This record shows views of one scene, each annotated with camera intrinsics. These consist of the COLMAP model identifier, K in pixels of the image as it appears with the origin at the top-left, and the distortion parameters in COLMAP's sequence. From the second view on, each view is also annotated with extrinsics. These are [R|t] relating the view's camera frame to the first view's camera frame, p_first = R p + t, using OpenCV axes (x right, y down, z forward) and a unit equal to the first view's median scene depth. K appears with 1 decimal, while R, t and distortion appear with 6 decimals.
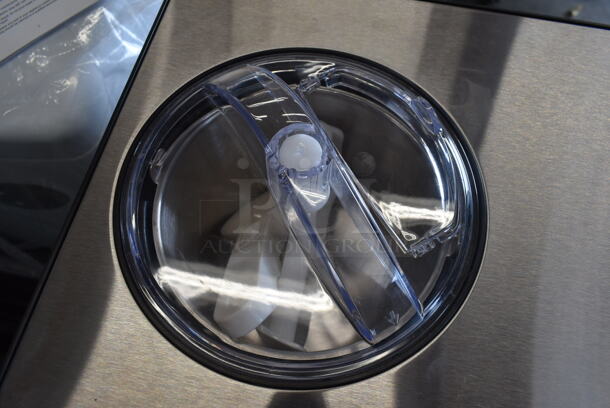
lens RADIAL K [[461.6, 0, 305.0], [0, 461.6, 204.0], [0, 0, 1]] dist [-0.006206, 0.003259]
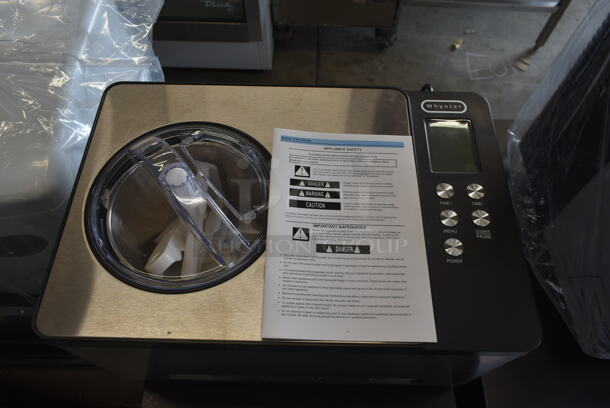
lens RADIAL K [[461.6, 0, 305.0], [0, 461.6, 204.0], [0, 0, 1]] dist [-0.006206, 0.003259]
pose [[0.985727, -0.151529, 0.073357, 0.299471], [0.157870, 0.983337, -0.090137, 0.215555], [-0.058477, 0.100431, 0.993224, -0.801453]]
